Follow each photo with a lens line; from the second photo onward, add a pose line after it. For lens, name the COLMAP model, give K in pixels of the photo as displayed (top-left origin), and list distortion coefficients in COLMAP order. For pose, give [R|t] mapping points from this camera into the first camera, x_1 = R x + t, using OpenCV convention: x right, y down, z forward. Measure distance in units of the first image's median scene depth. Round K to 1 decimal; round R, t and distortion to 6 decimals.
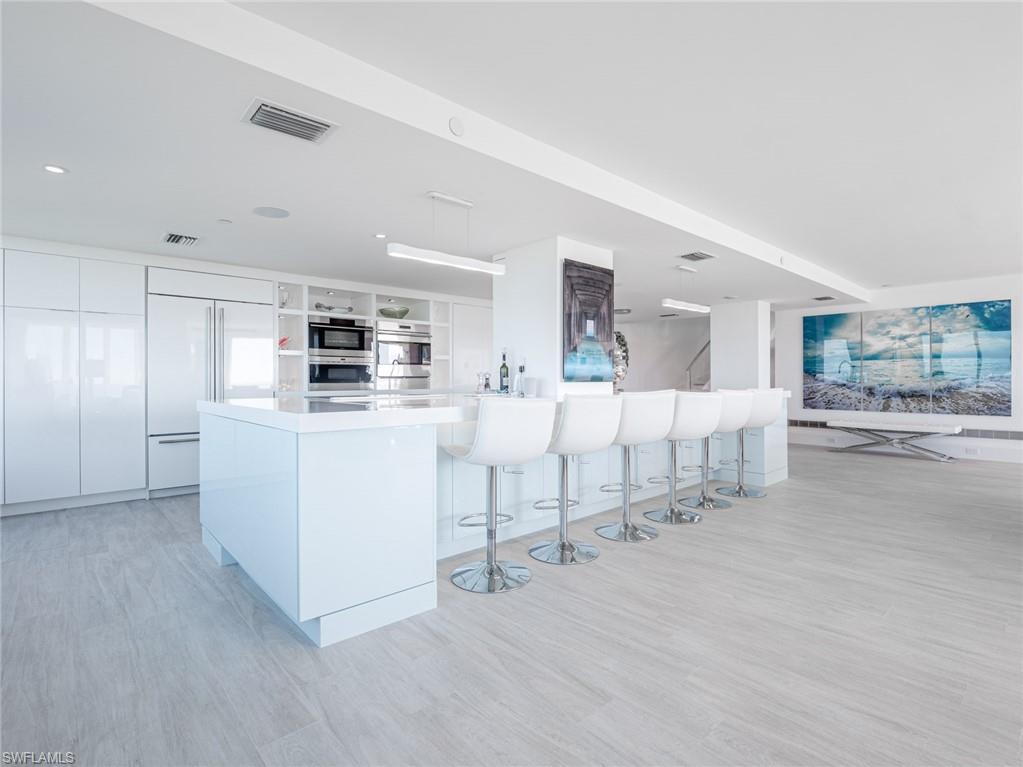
lens RADIAL K [[510.2, 0, 513.8], [0, 510.2, 380.3], [0, 0, 1]] dist [-0.002059, -0.002801]
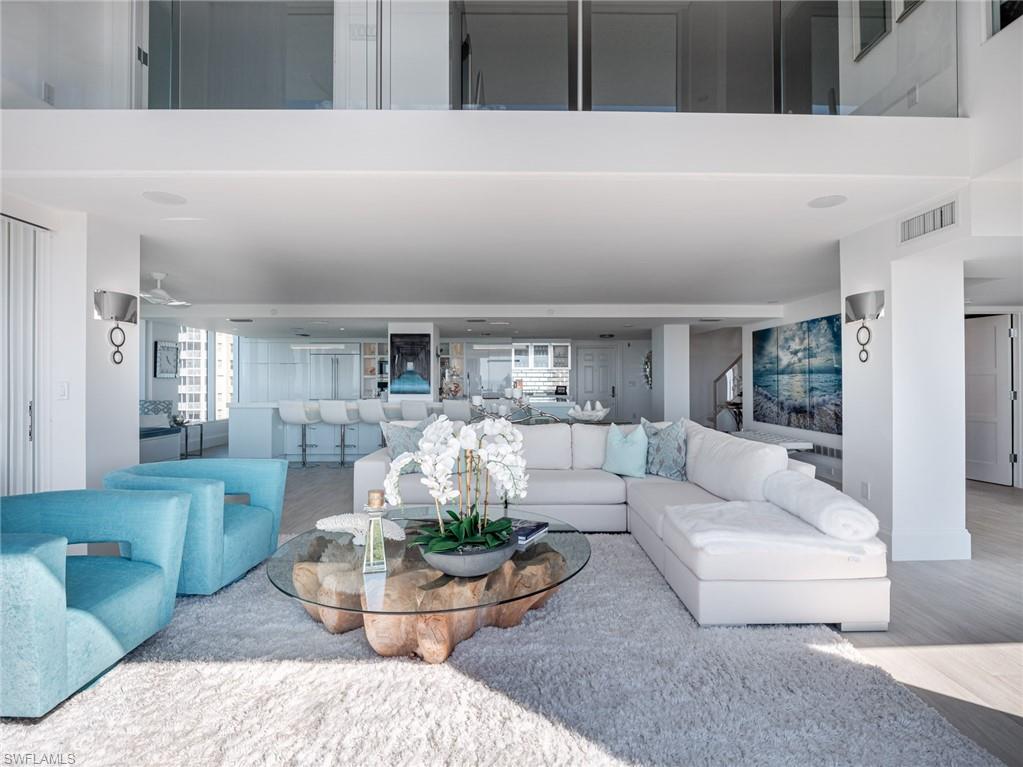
lens RADIAL K [[510.2, 0, 531.5], [0, 510.2, 379.4], [0, 0, 1]] dist [-0.002059, -0.002801]
pose [[0.746530, -0.001033, -0.665351, 1.059073], [-0.001743, 0.999992, -0.003507, -0.027197], [0.665350, 0.003778, 0.746522, -0.084176]]
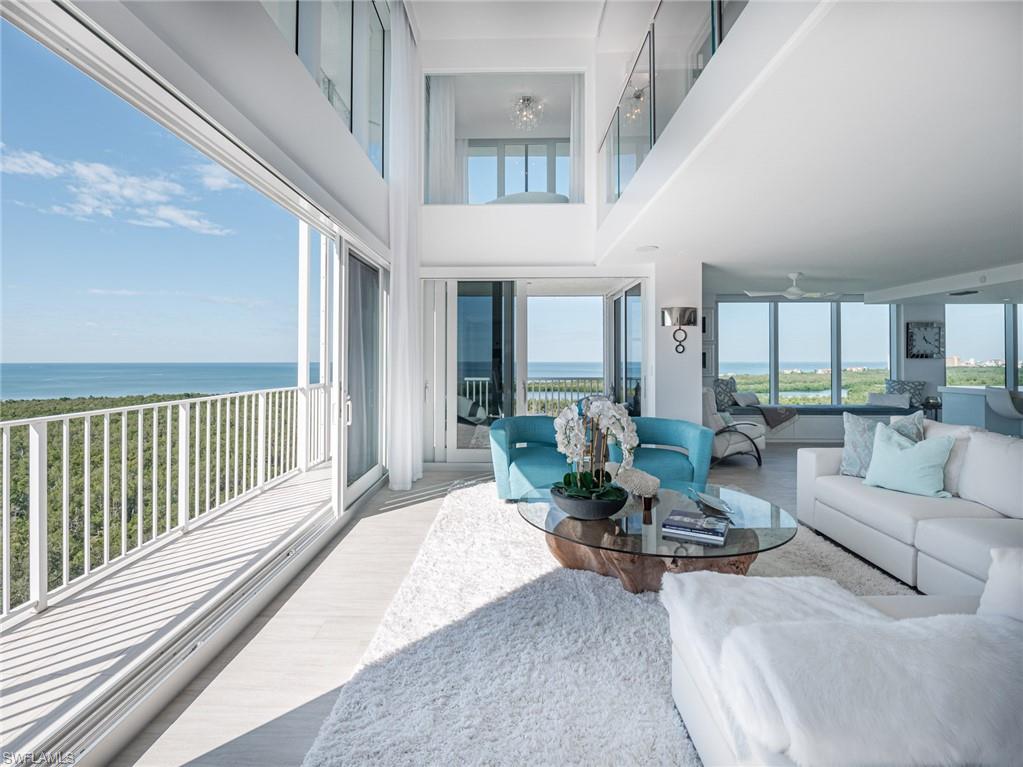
lens RADIAL K [[510.2, 0, 488.3], [0, 510.2, 357.0], [0, 0, 1]] dist [-0.002059, -0.002801]
pose [[-0.709961, 0.000811, -0.704240, 1.167163], [0.003814, 0.999989, -0.002694, -0.036915], [0.704230, -0.004598, -0.709957, 0.355014]]
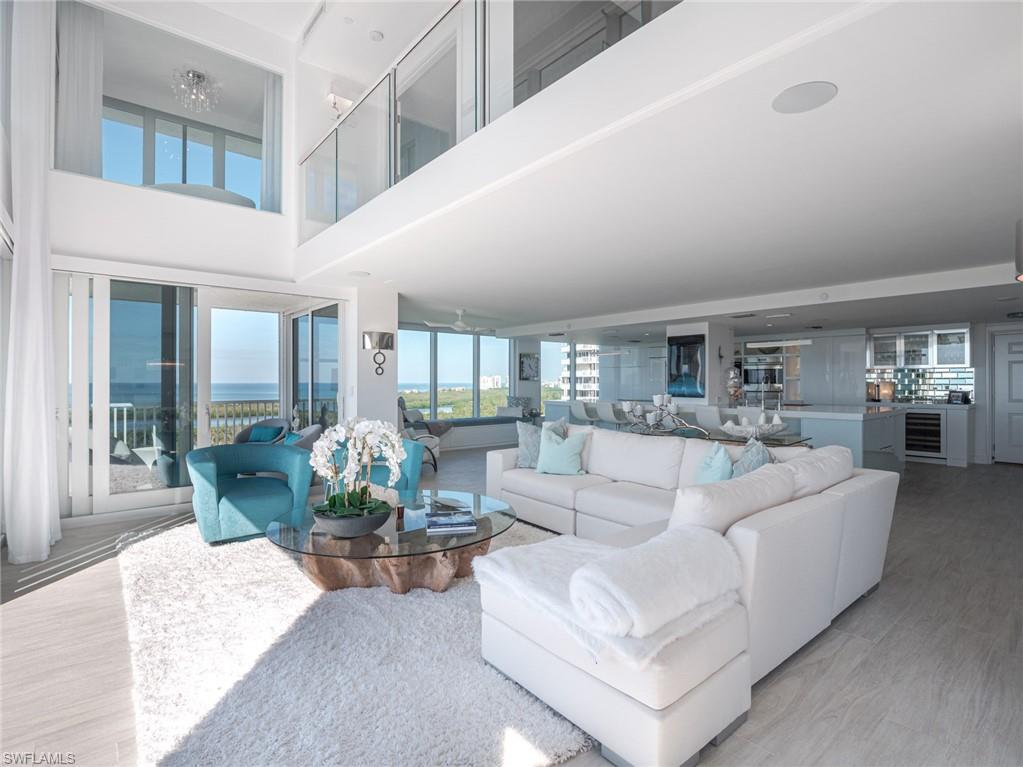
lens RADIAL K [[510.2, 0, 513.8], [0, 510.2, 380.0], [0, 0, 1]] dist [-0.002059, -0.002801]
pose [[-0.061673, 0.002092, -0.998094, 1.229382], [-0.001557, 0.999996, 0.002192, -0.037612], [0.998095, 0.001689, -0.061670, 0.281373]]
